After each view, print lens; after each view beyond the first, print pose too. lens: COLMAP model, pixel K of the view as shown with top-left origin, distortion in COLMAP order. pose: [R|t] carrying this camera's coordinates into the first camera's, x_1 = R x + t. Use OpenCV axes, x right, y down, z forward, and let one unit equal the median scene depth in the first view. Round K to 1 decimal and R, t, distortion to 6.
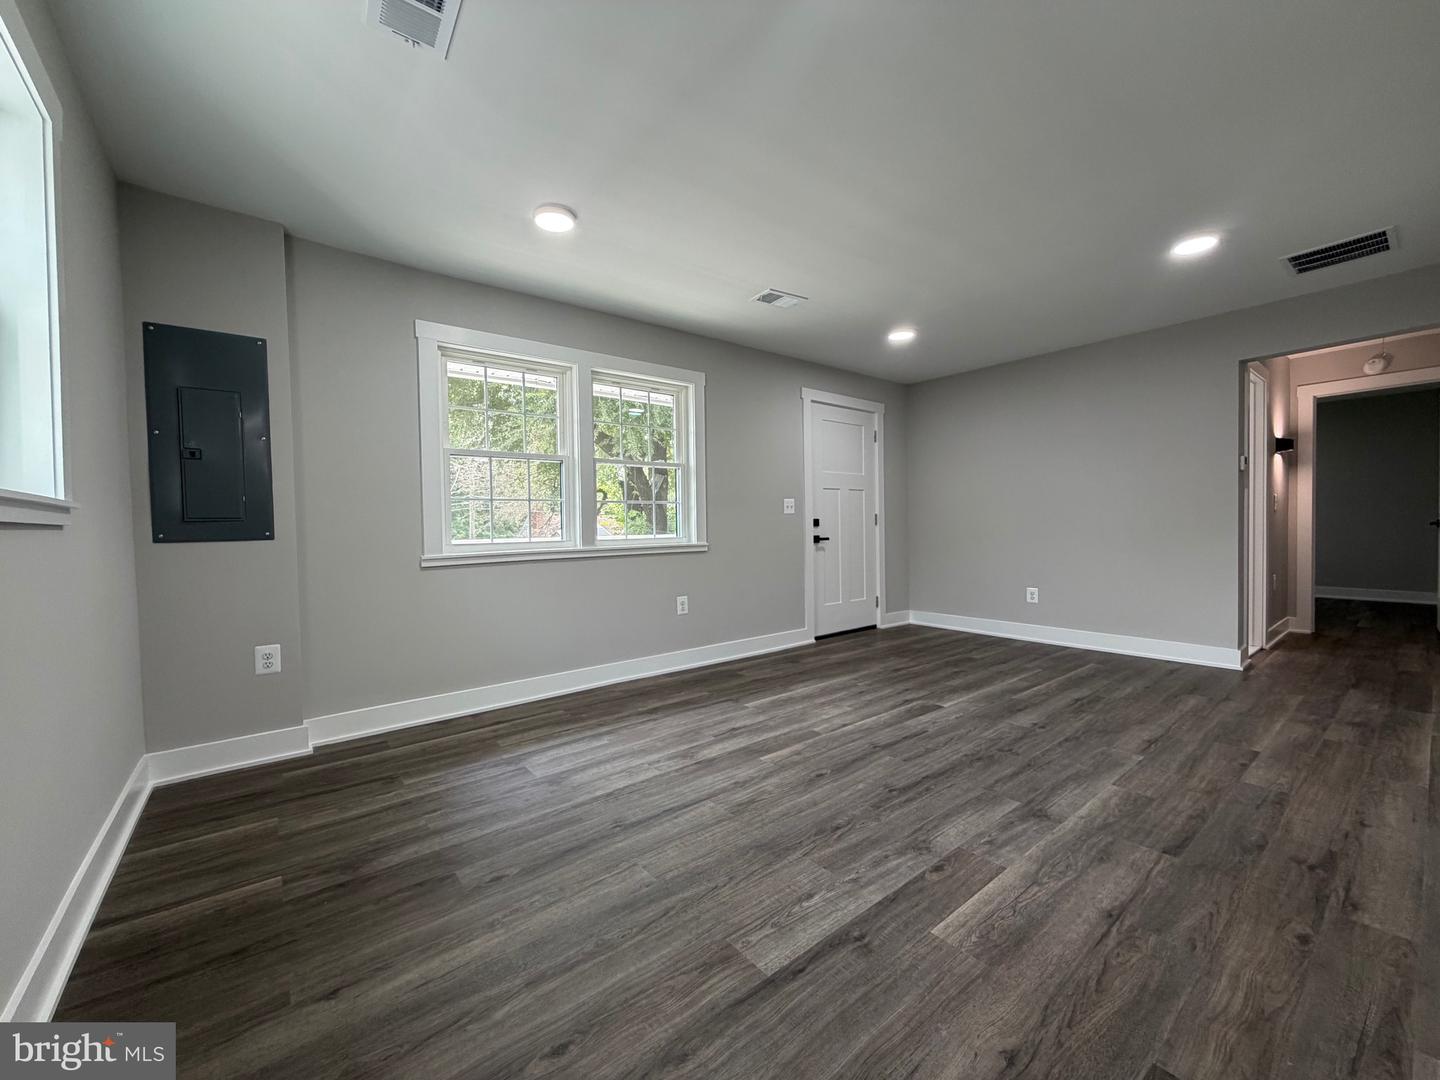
lens RADIAL K [[576.0, 0, 713.0], [0, 576.0, 542.1], [0, 0, 1]] dist [-0.000426, 0.000152]
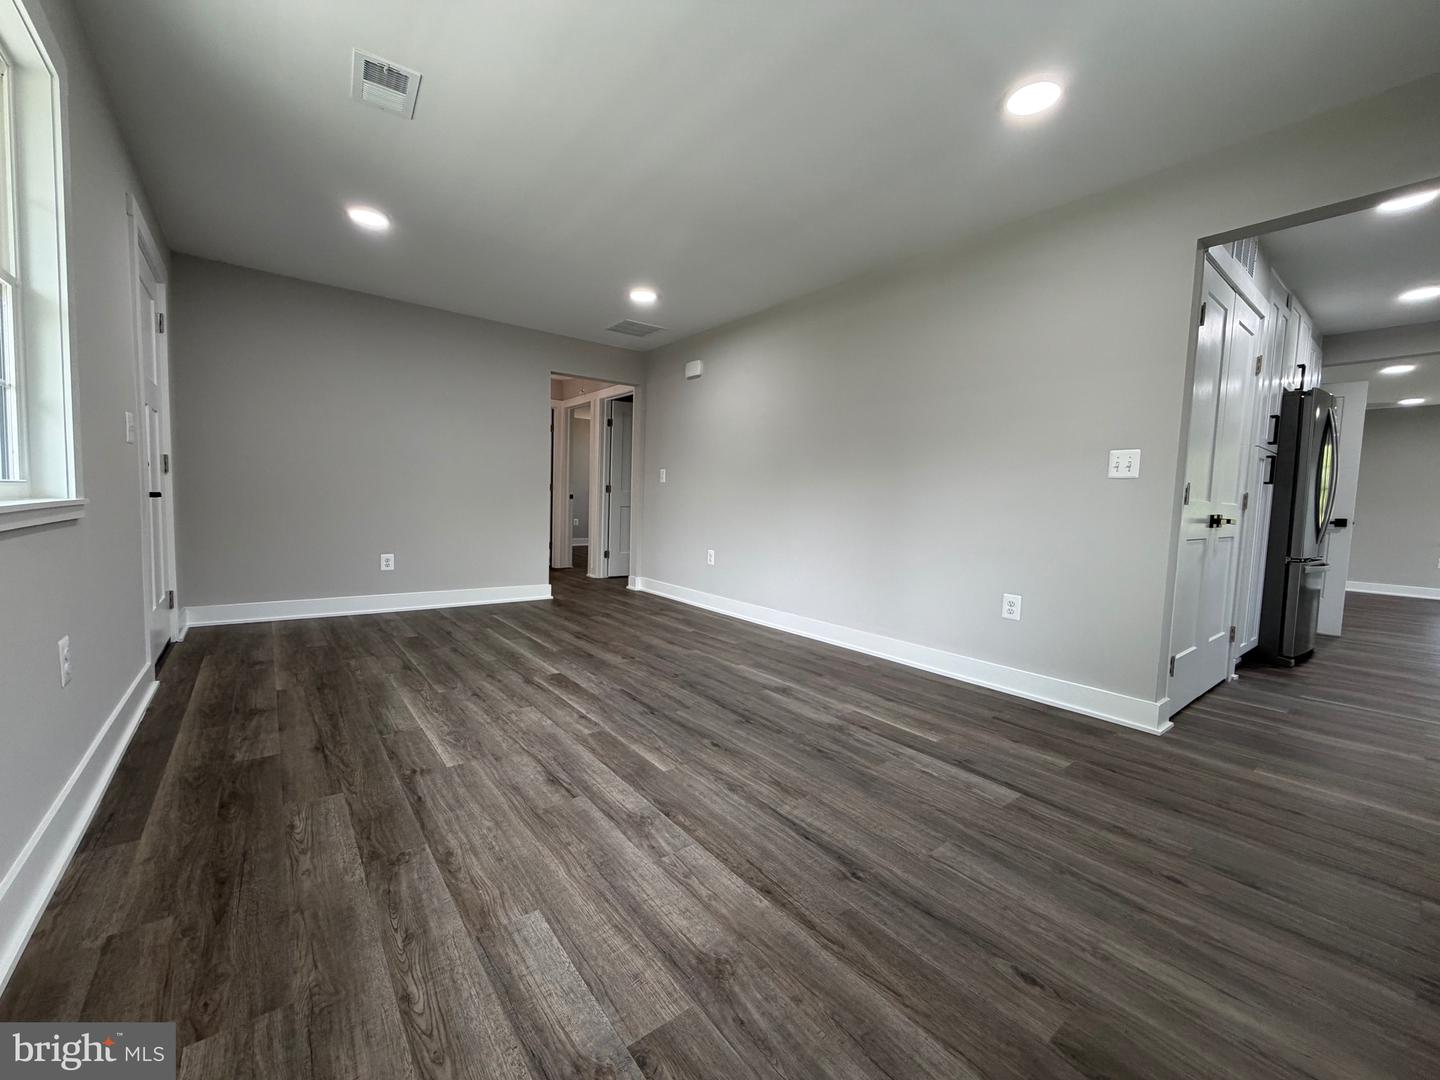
lens RADIAL K [[576.0, 0, 715.3], [0, 576.0, 538.9], [0, 0, 1]] dist [-0.000426, 0.000152]
pose [[0.003799, -0.050592, 0.998712, -0.658650], [-0.004933, 0.998706, 0.050611, 0.010346], [-0.999981, -0.005119, 0.003545, 0.866648]]
